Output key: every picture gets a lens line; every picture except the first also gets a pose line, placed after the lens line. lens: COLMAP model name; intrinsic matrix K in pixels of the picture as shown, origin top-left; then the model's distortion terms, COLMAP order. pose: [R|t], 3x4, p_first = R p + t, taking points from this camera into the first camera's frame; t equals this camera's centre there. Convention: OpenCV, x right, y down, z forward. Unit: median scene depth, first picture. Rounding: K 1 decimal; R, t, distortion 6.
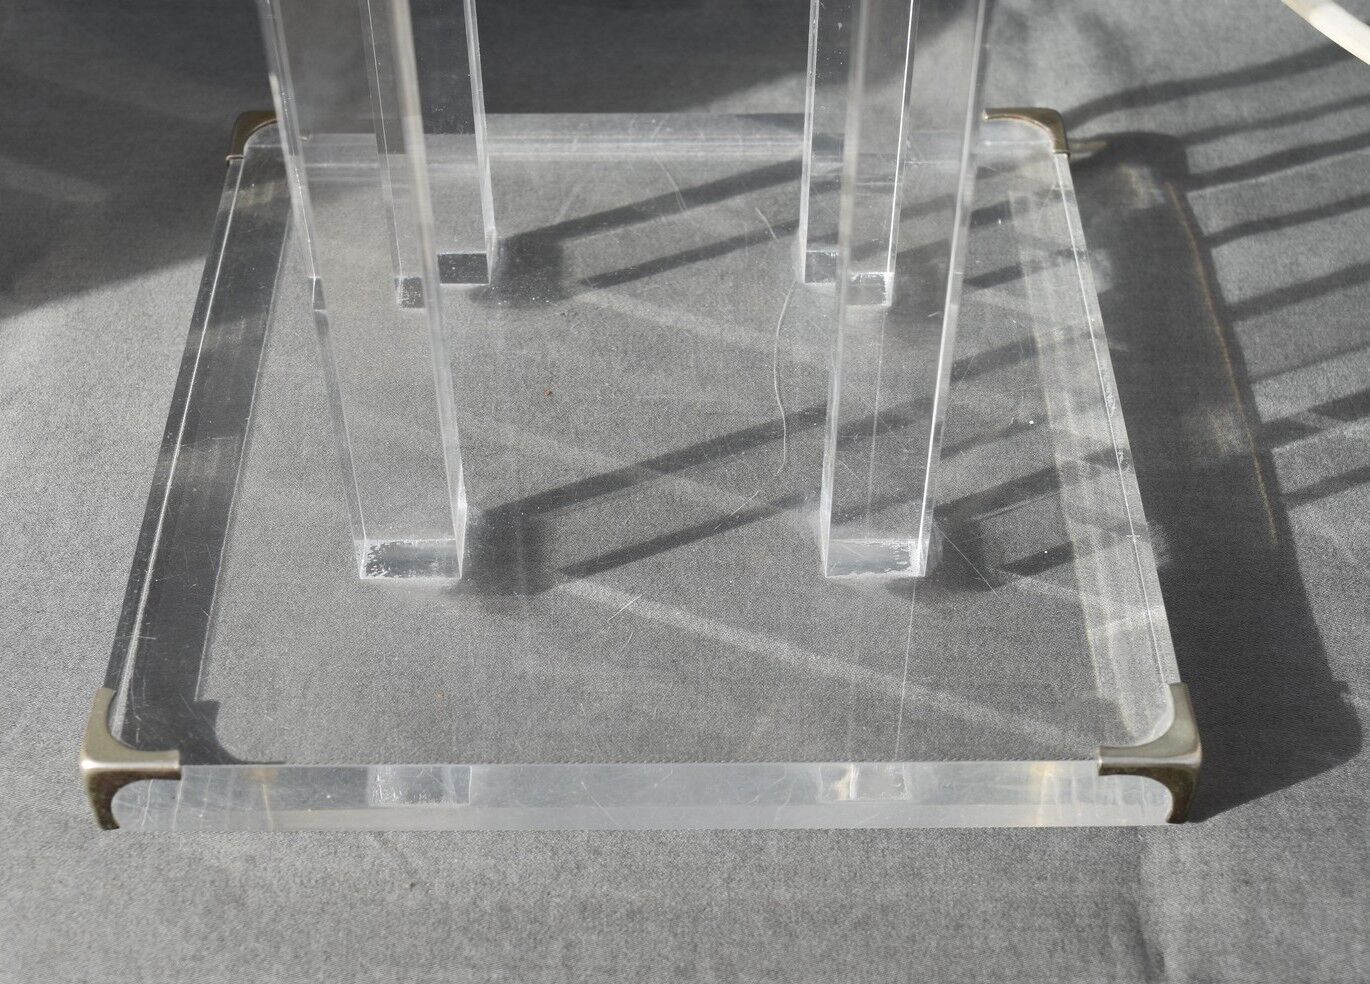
lens RADIAL K [[2113.4, 0, 685.0], [0, 2113.4, 492.0], [0, 0, 1]] dist [-0.191579, 0.004876]
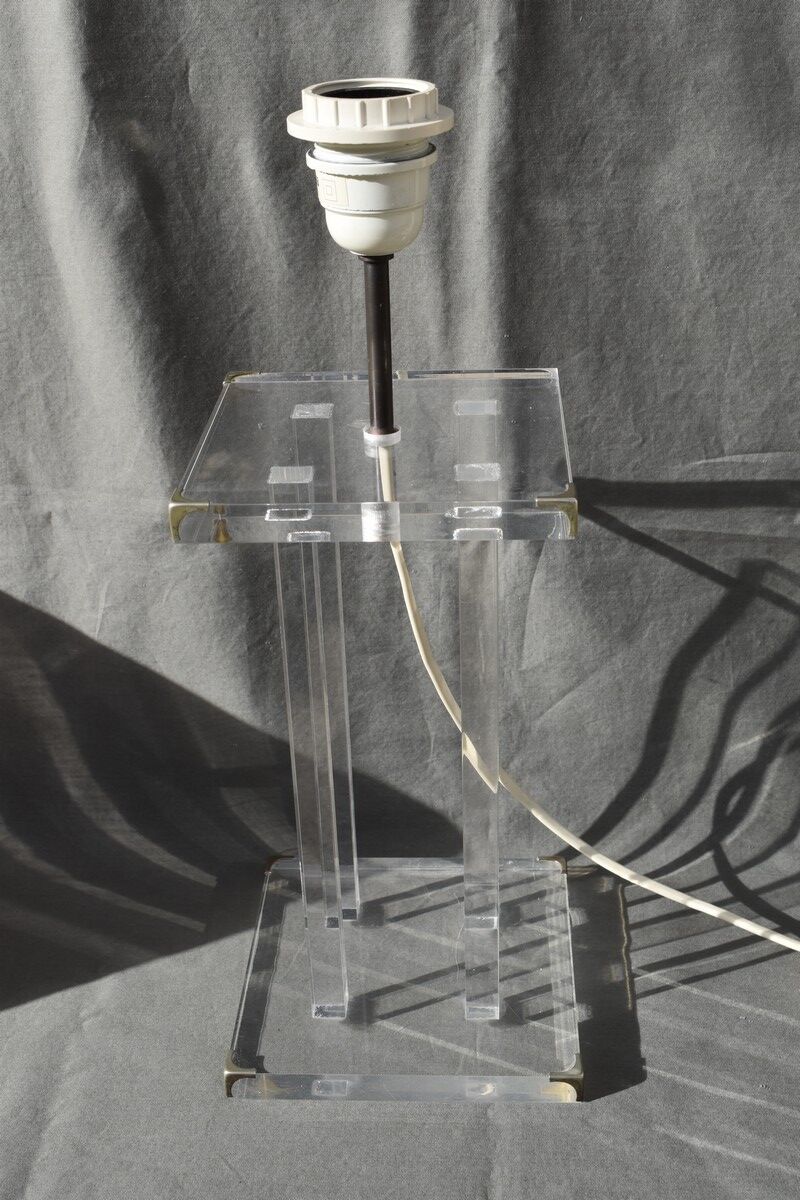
lens RADIAL K [[1520.9, 0, 400.0], [0, 1520.9, 600.0], [0, 0, 1]] dist [-0.031479, 0.021972]
pose [[0.997895, -0.004552, -0.064698, 0.110550], [-0.014658, 0.955898, -0.293332, 0.101306], [0.063180, 0.293663, 0.953819, -1.204537]]
